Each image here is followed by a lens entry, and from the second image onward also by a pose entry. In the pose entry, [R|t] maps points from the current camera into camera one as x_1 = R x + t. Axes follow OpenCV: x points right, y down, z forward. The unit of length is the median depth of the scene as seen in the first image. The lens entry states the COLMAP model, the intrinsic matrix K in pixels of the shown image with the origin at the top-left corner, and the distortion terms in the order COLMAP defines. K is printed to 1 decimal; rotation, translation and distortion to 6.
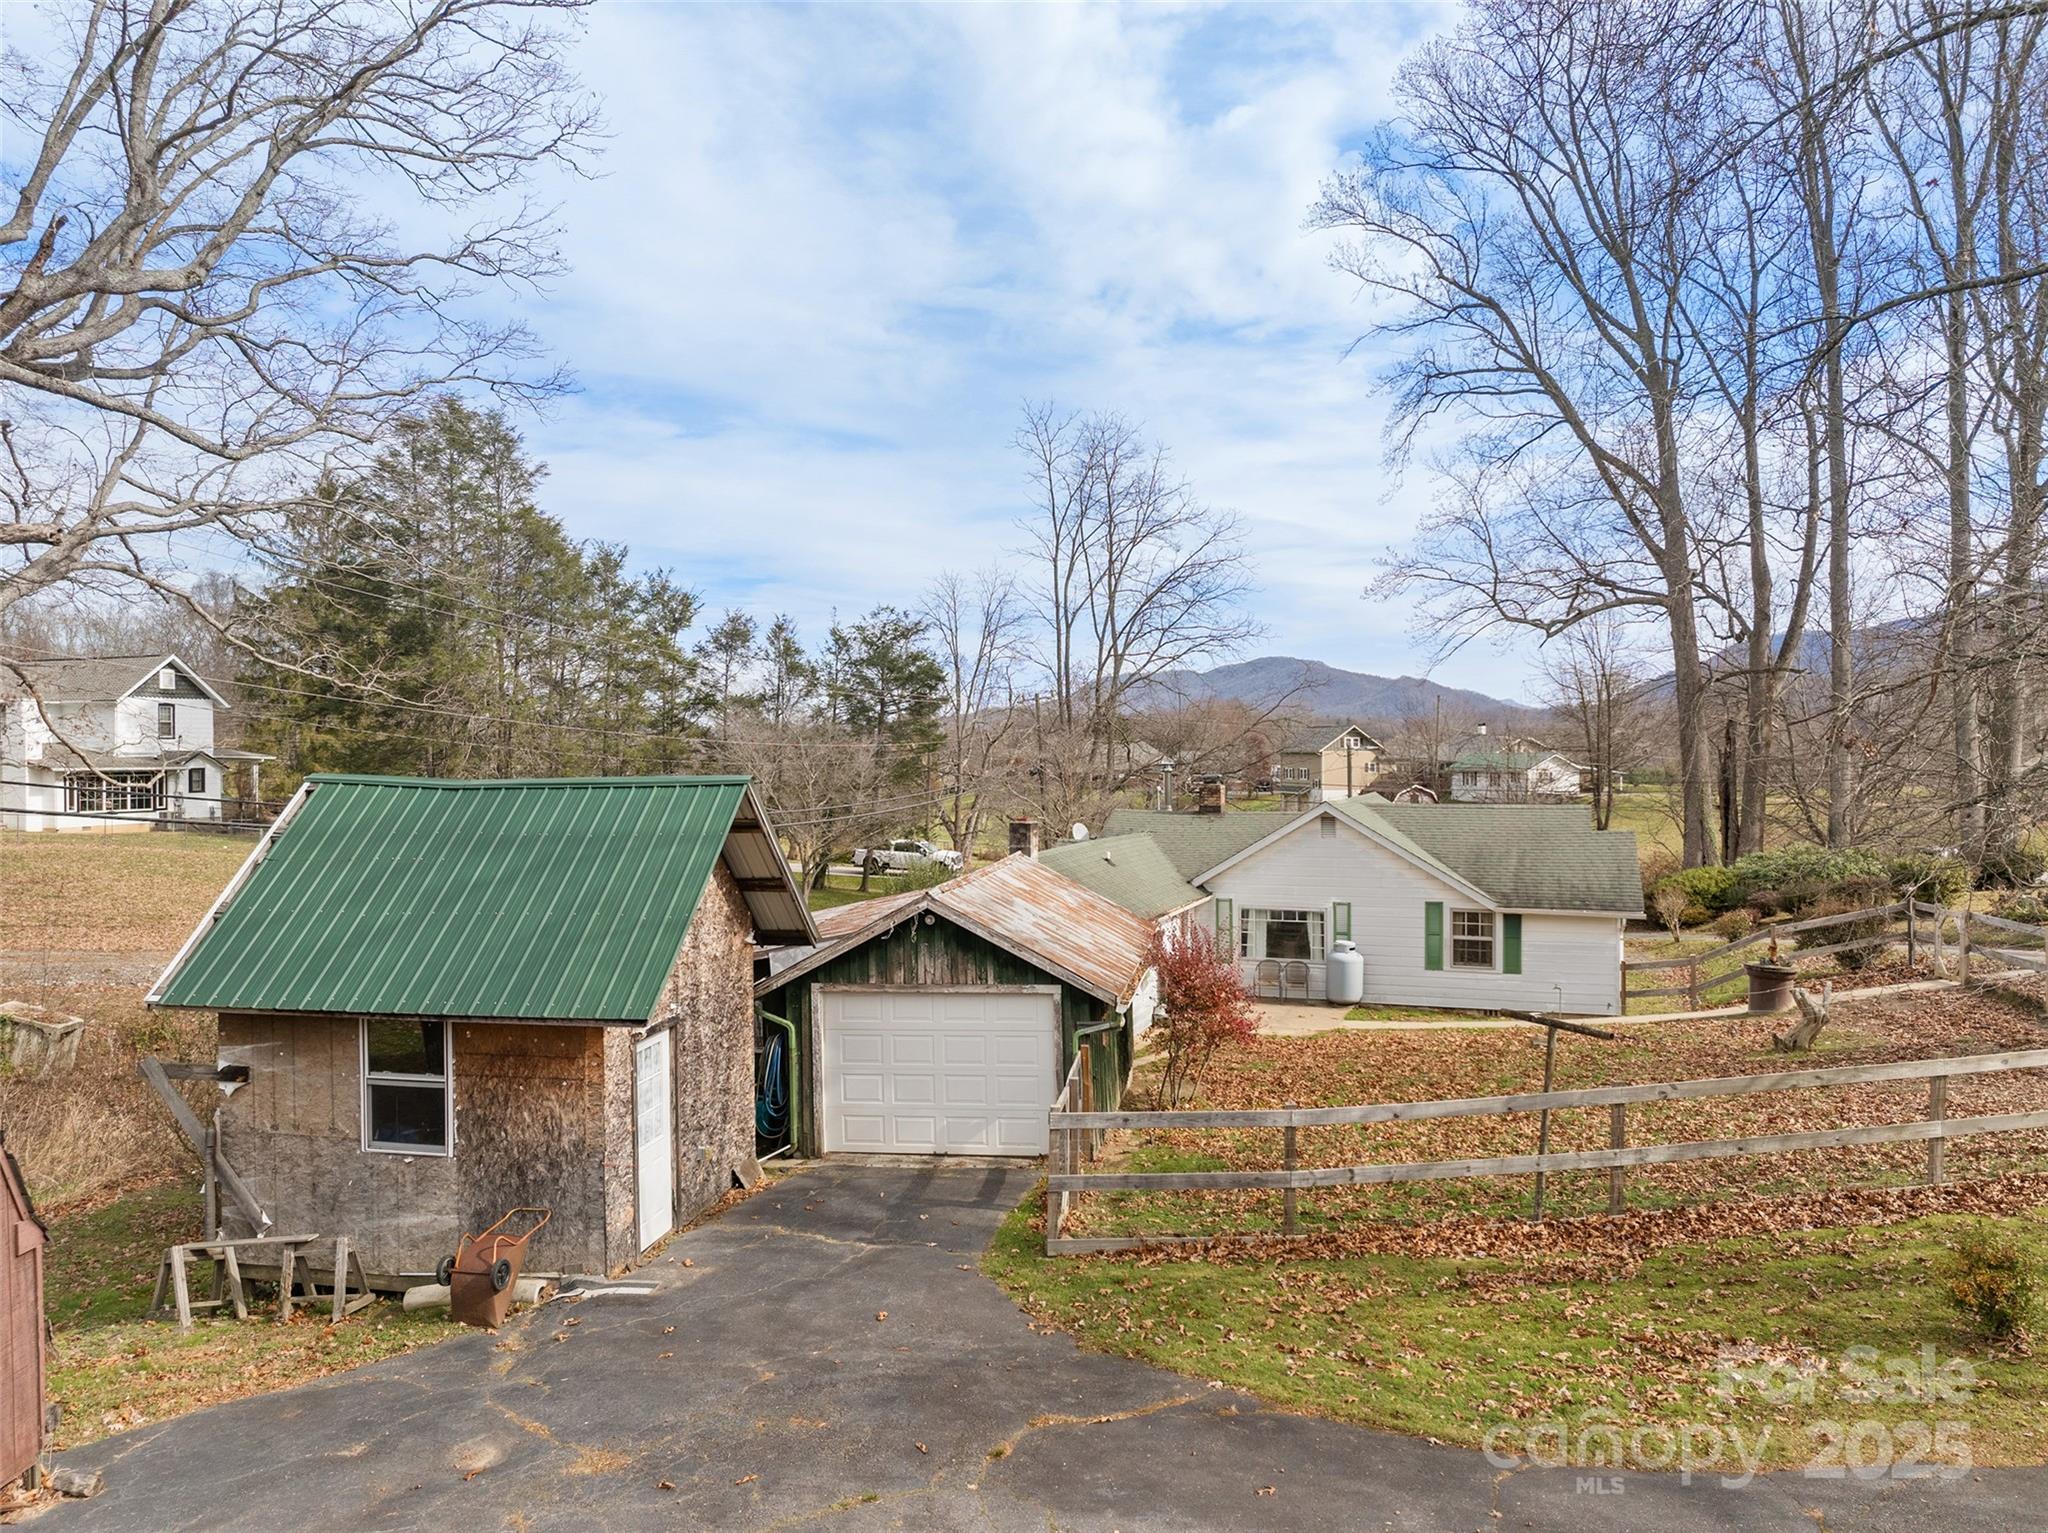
lens RADIAL K [[1432.5, 0, 1024.0], [0, 1432.5, 766.5], [0, 0, 1]] dist [-0.053353, 0.006671]
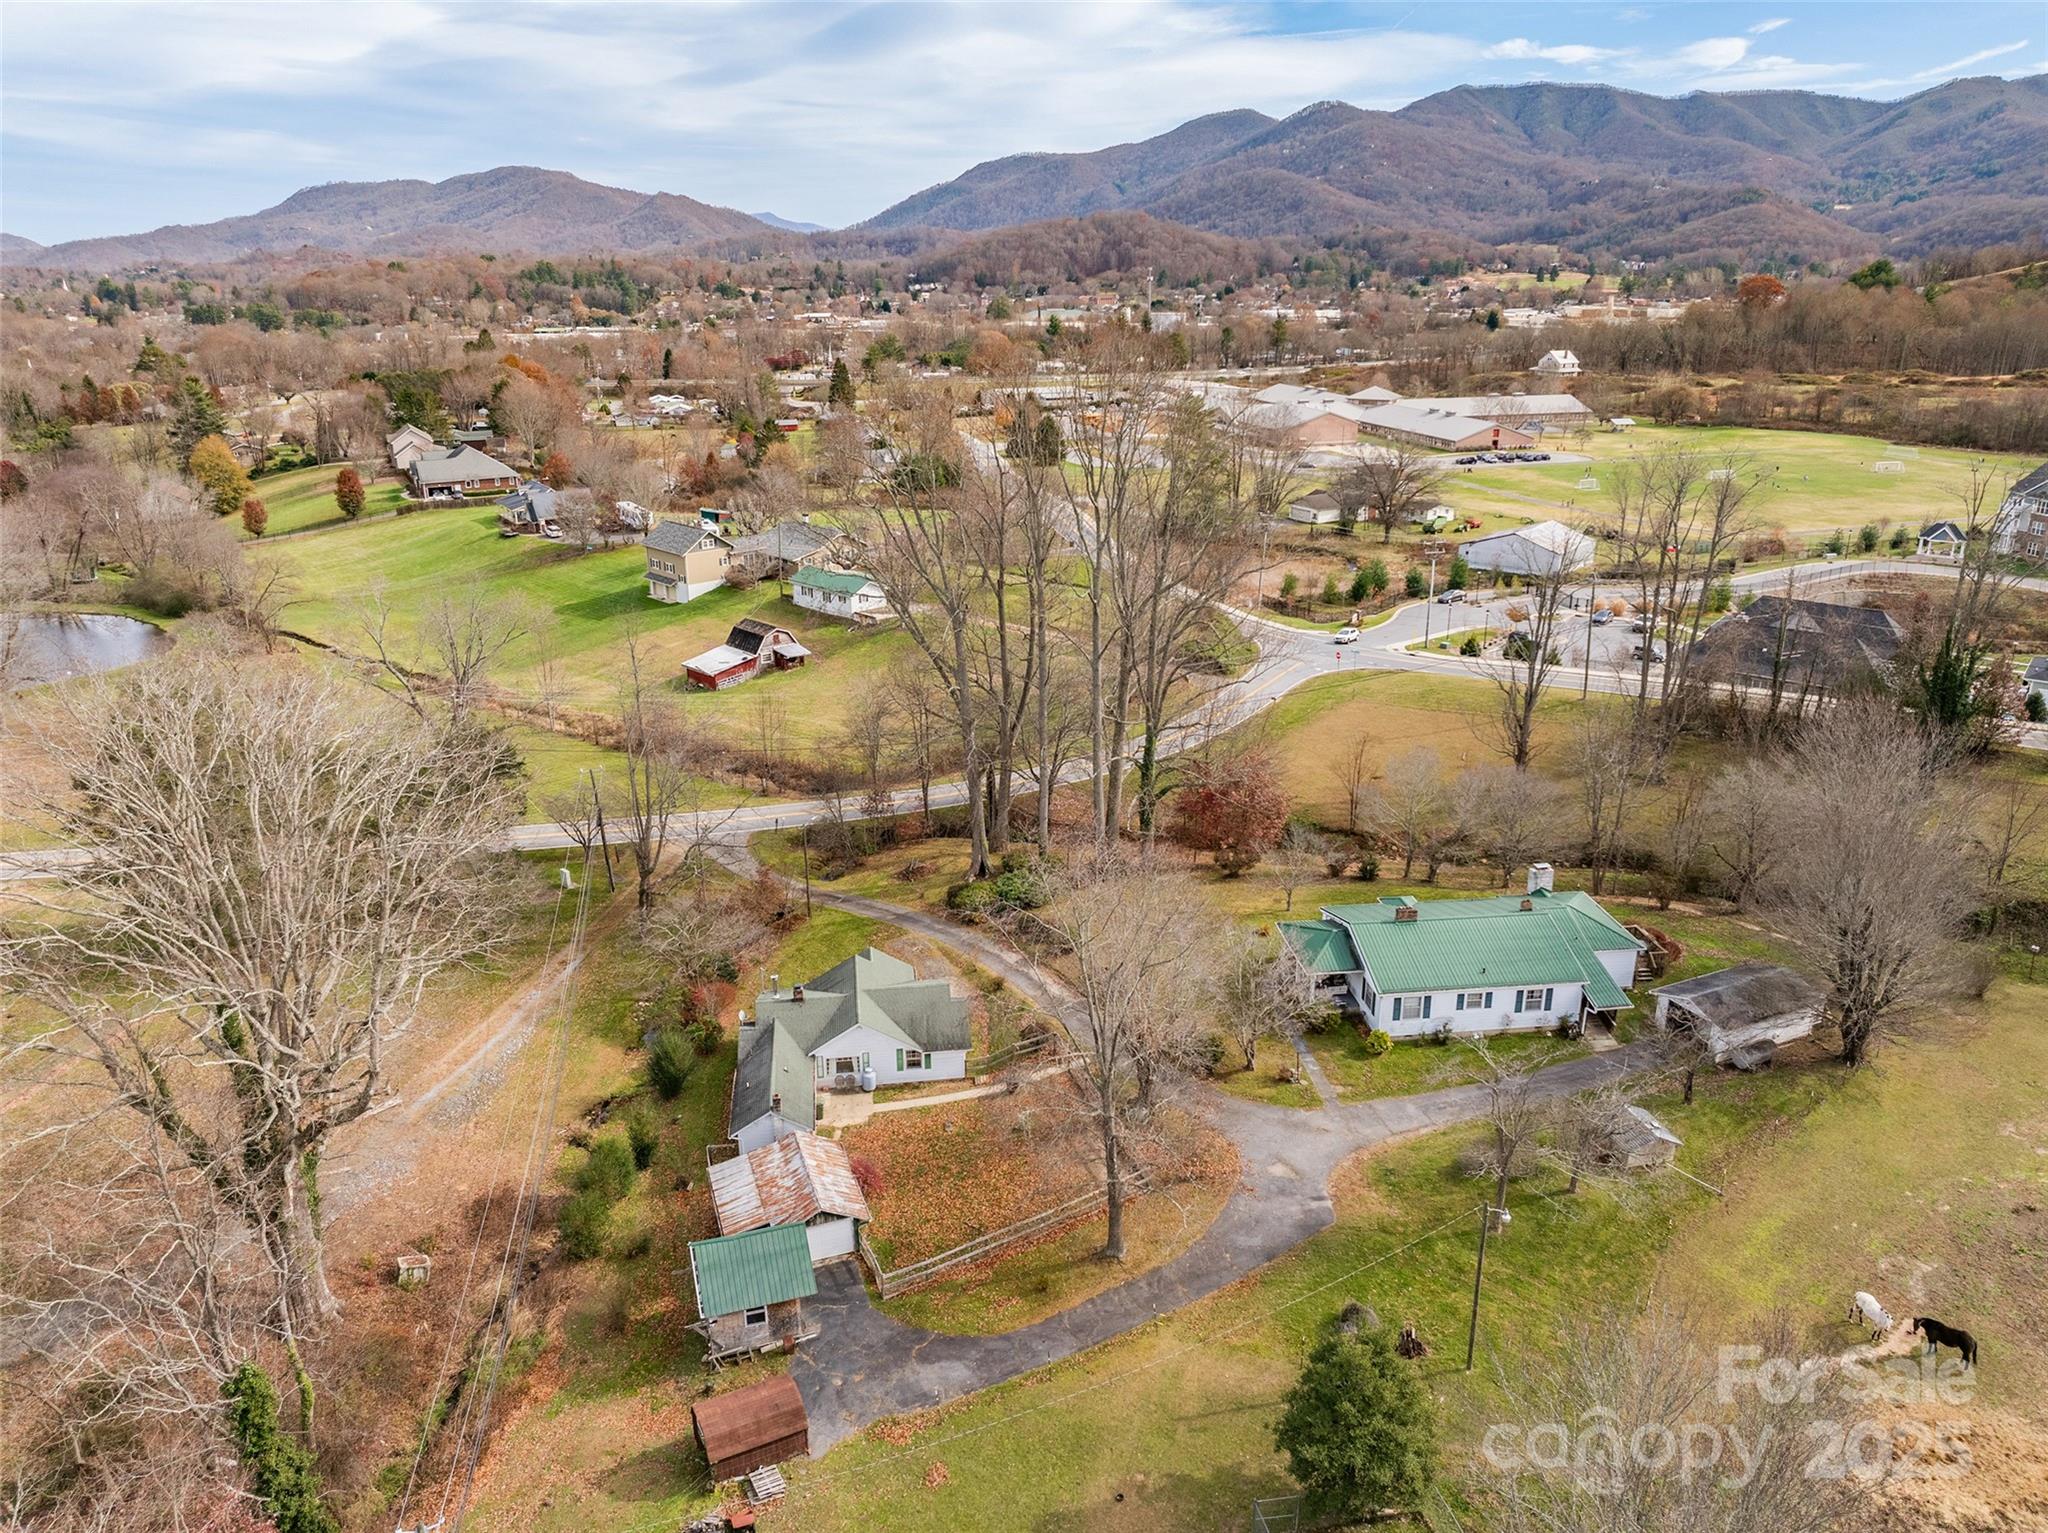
lens RADIAL K [[1432.5, 0, 1024.0], [0, 1432.5, 766.5], [0, 0, 1]] dist [-0.053353, 0.006671]
pose [[0.881154, -0.158225, 0.445570, -0.618855], [0.009808, 0.948262, 0.317338, -1.252955], [-0.472728, -0.275253, 0.837116, -1.218034]]
